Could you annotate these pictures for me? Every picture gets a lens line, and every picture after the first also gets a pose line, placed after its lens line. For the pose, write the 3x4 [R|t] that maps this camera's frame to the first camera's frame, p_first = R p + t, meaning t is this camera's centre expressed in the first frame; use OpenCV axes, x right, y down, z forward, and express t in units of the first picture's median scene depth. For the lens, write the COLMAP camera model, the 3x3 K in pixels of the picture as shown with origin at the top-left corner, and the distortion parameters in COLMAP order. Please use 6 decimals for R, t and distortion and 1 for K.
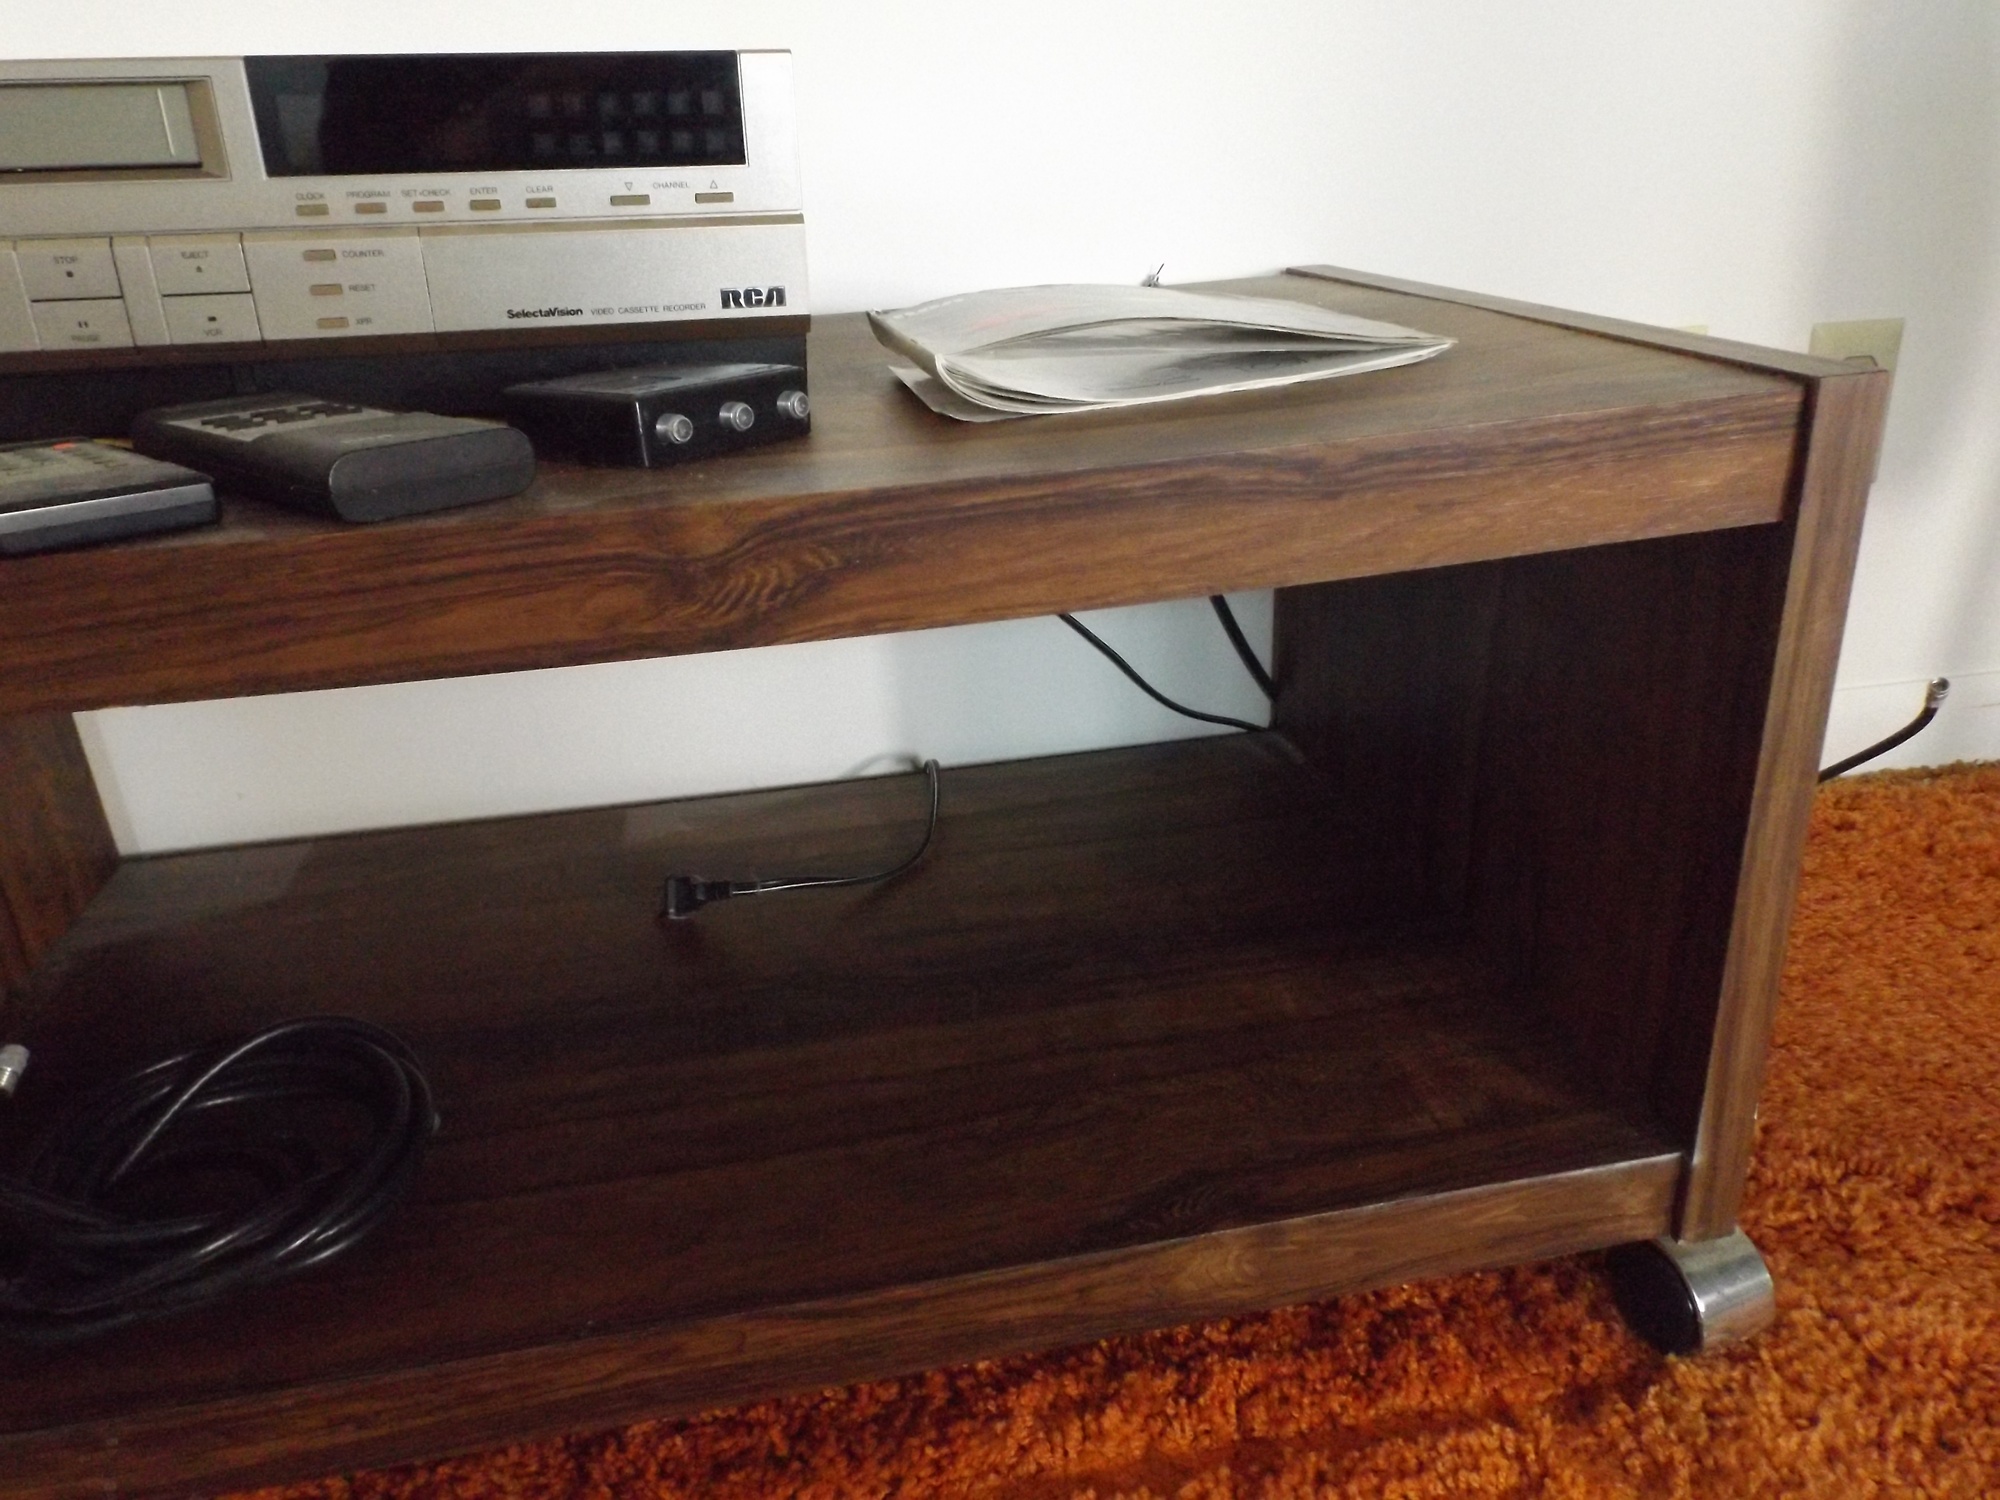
lens RADIAL K [[1424.9, 0, 1002.6], [0, 1424.9, 758.4], [0, 0, 1]] dist [0.010763, -0.018051]
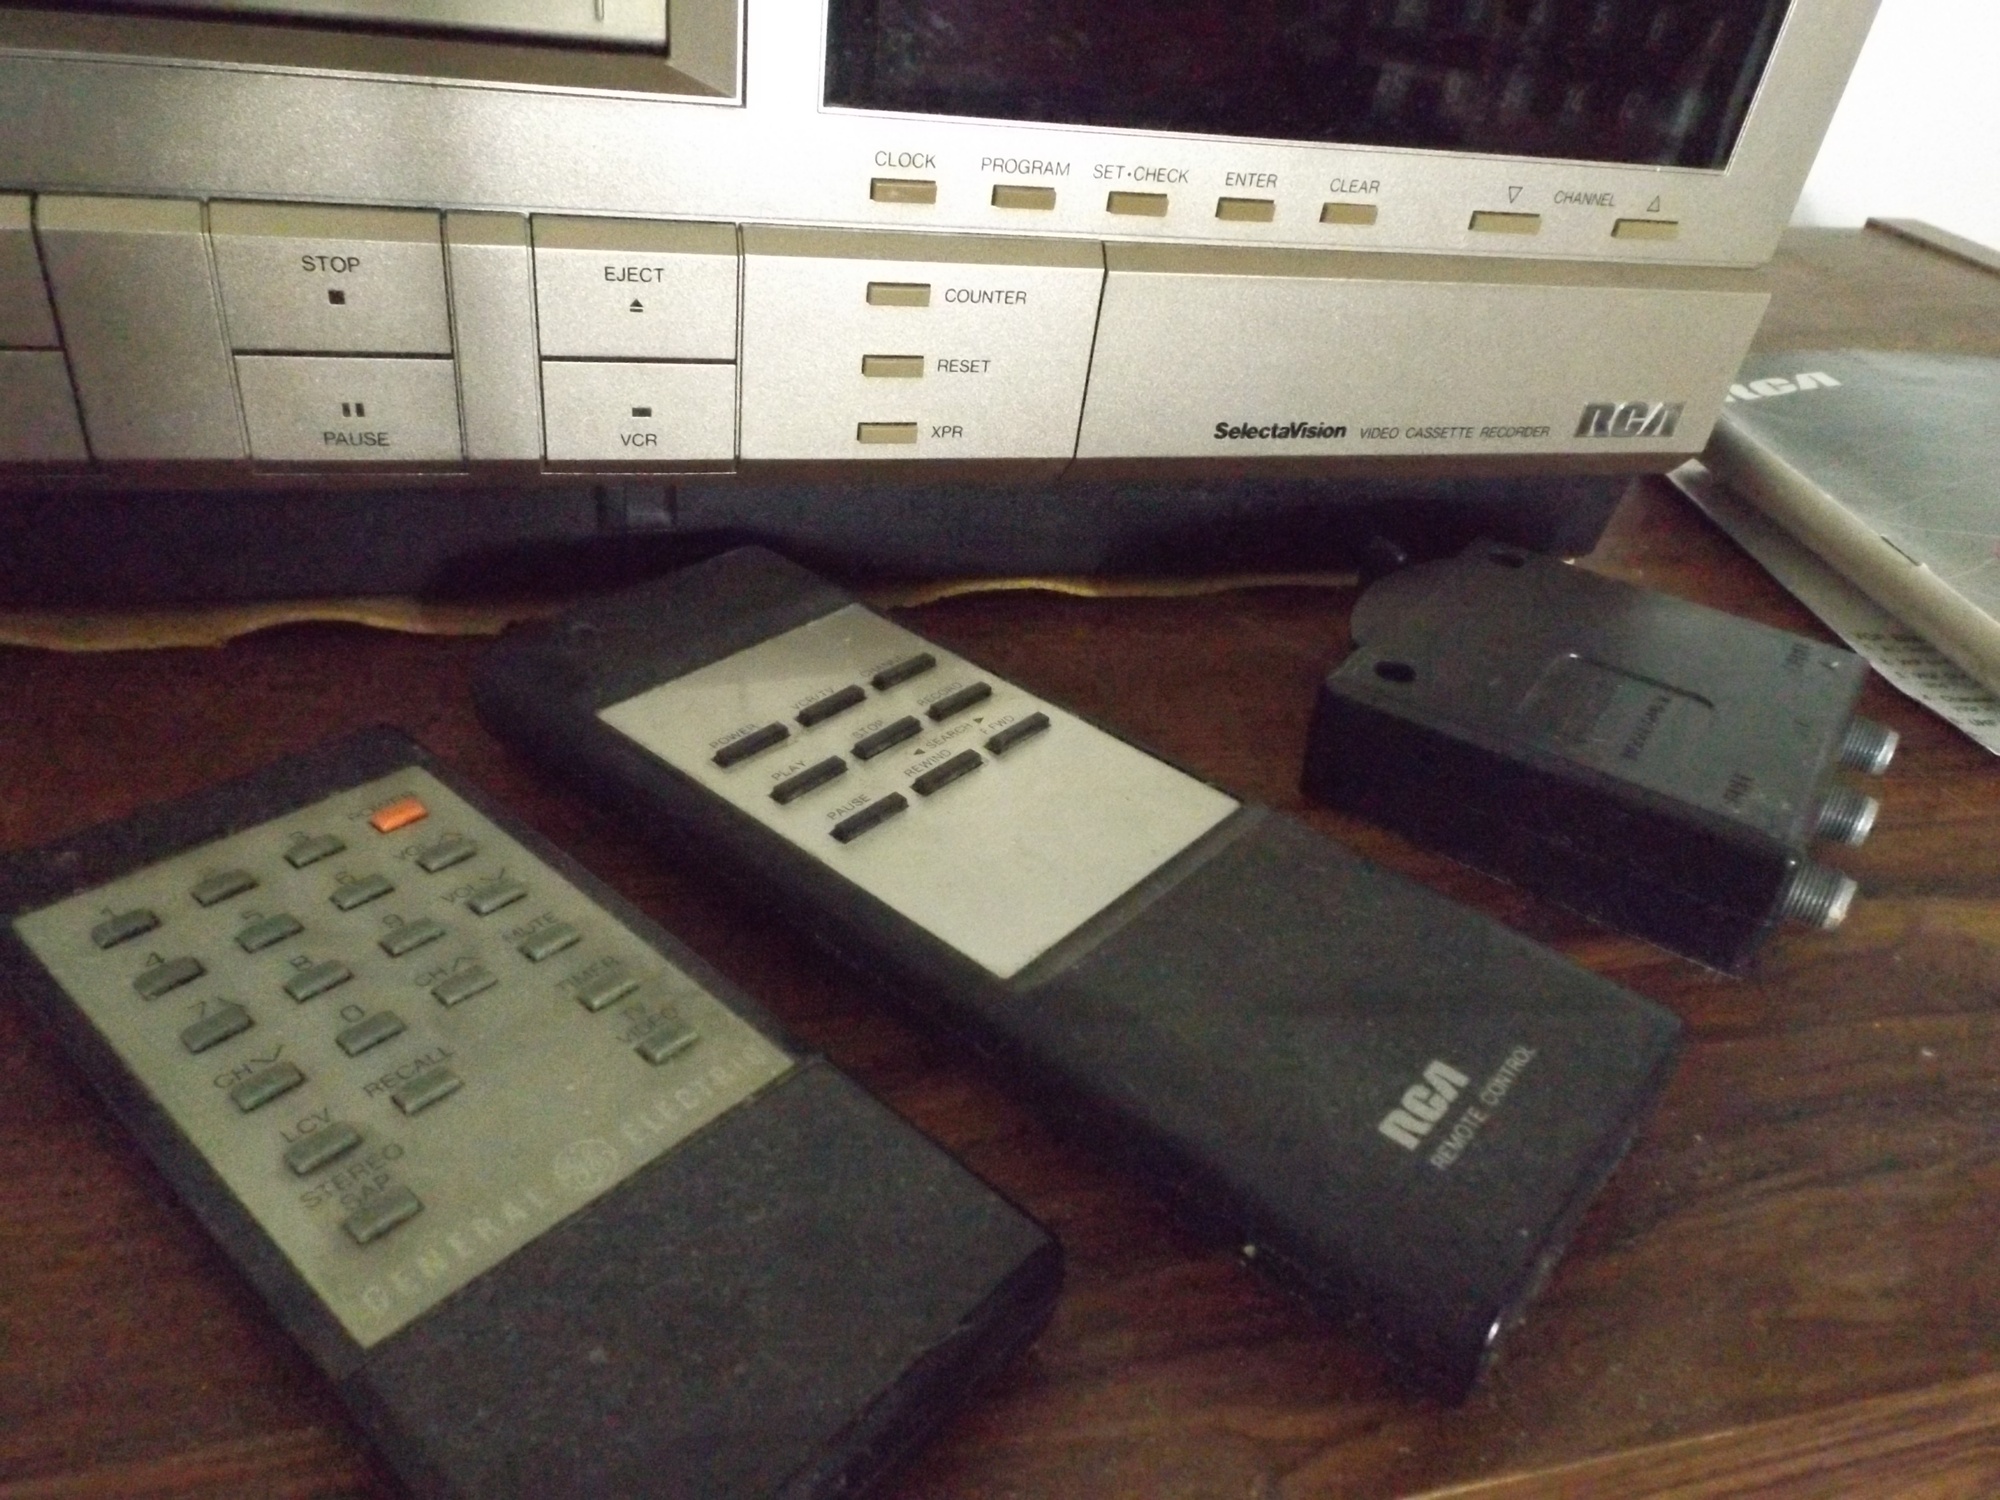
lens RADIAL K [[1424.9, 0, 1002.0], [0, 1424.9, 750.1], [0, 0, 1]] dist [0.010763, -0.018051]
pose [[0.987437, 0.078634, 0.137060, -0.492746], [-0.104504, 0.975582, 0.193180, -0.300678], [-0.118523, -0.205076, 0.971543, 0.530596]]
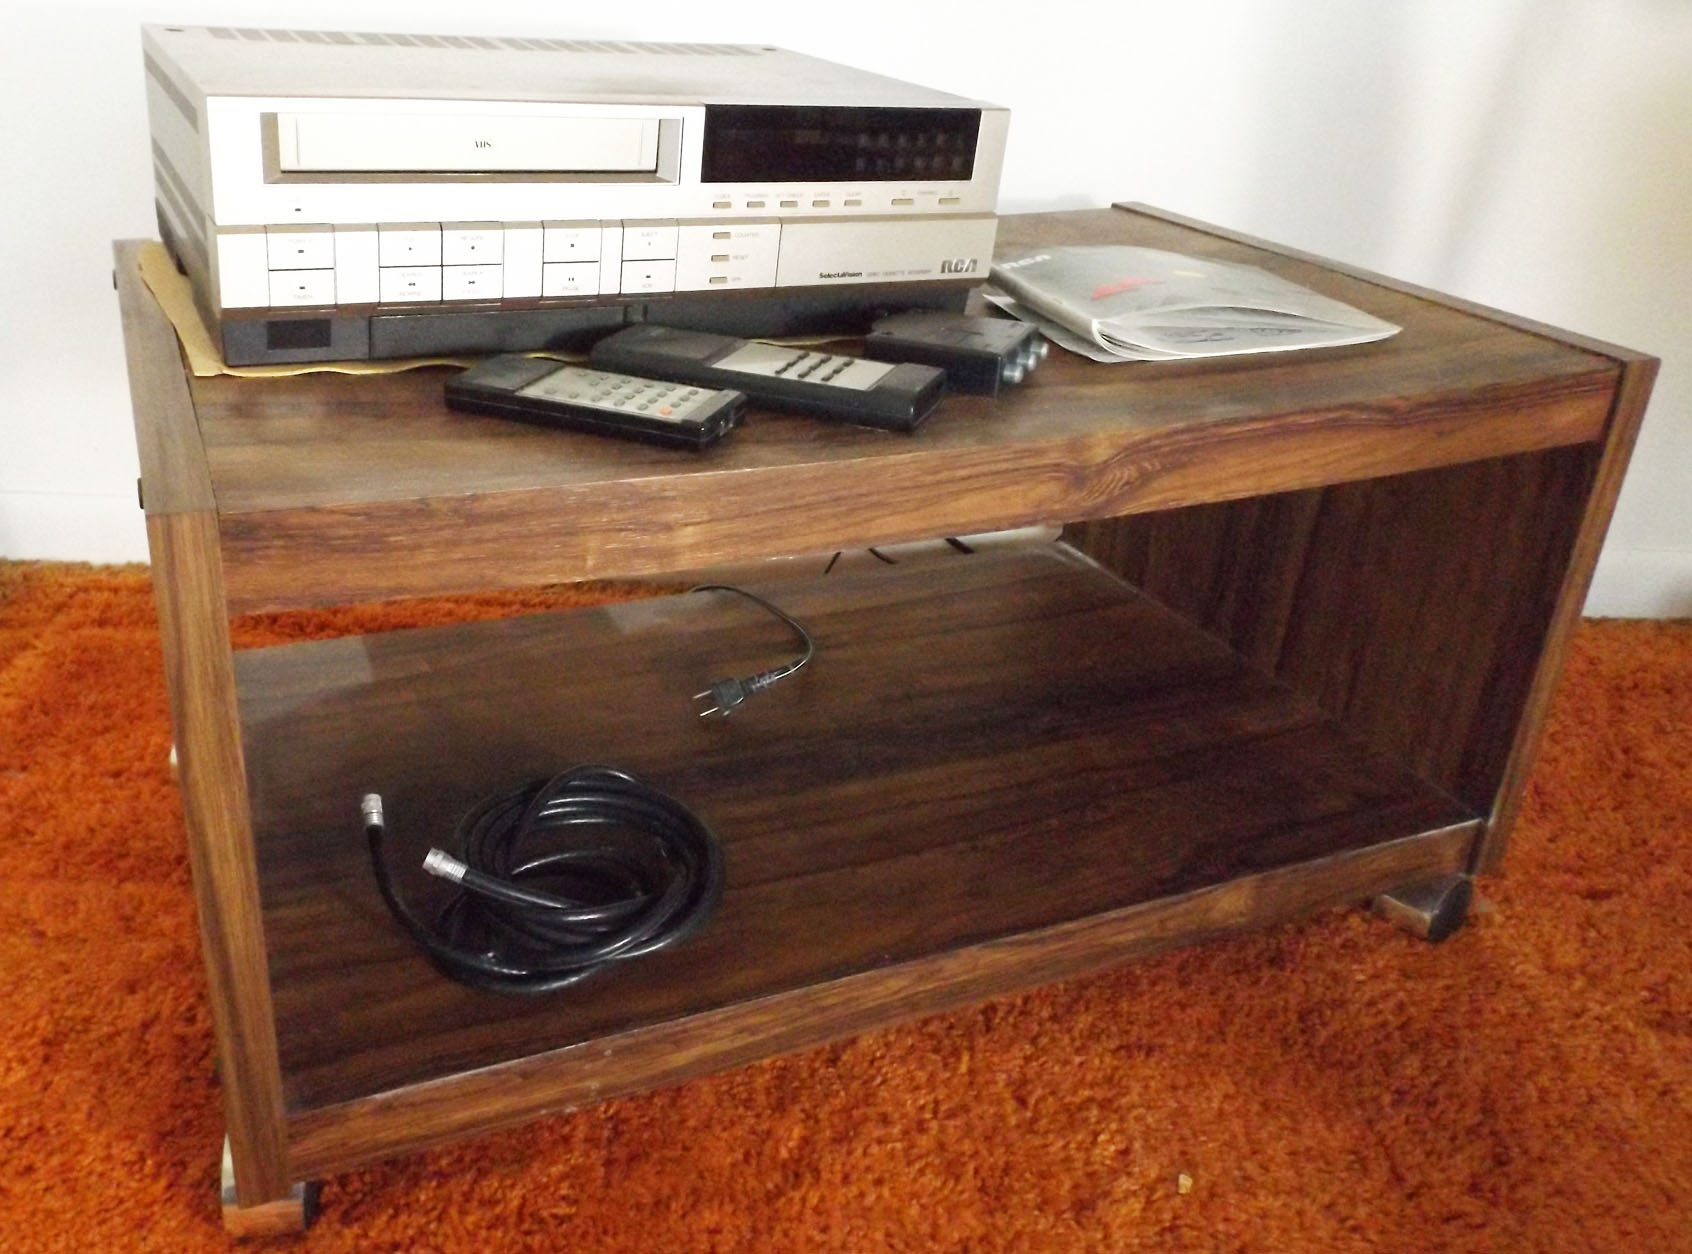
lens RADIAL K [[1437.5, 0, 679.5], [0, 1437.5, 568.5], [0, 0, 1]] dist [0.029246, -0.026181]
pose [[0.976082, -0.005574, 0.217331, -0.834406], [0.000644, 0.999741, 0.022746, -0.046960], [-0.217401, -0.022062, 0.975833, -0.424961]]
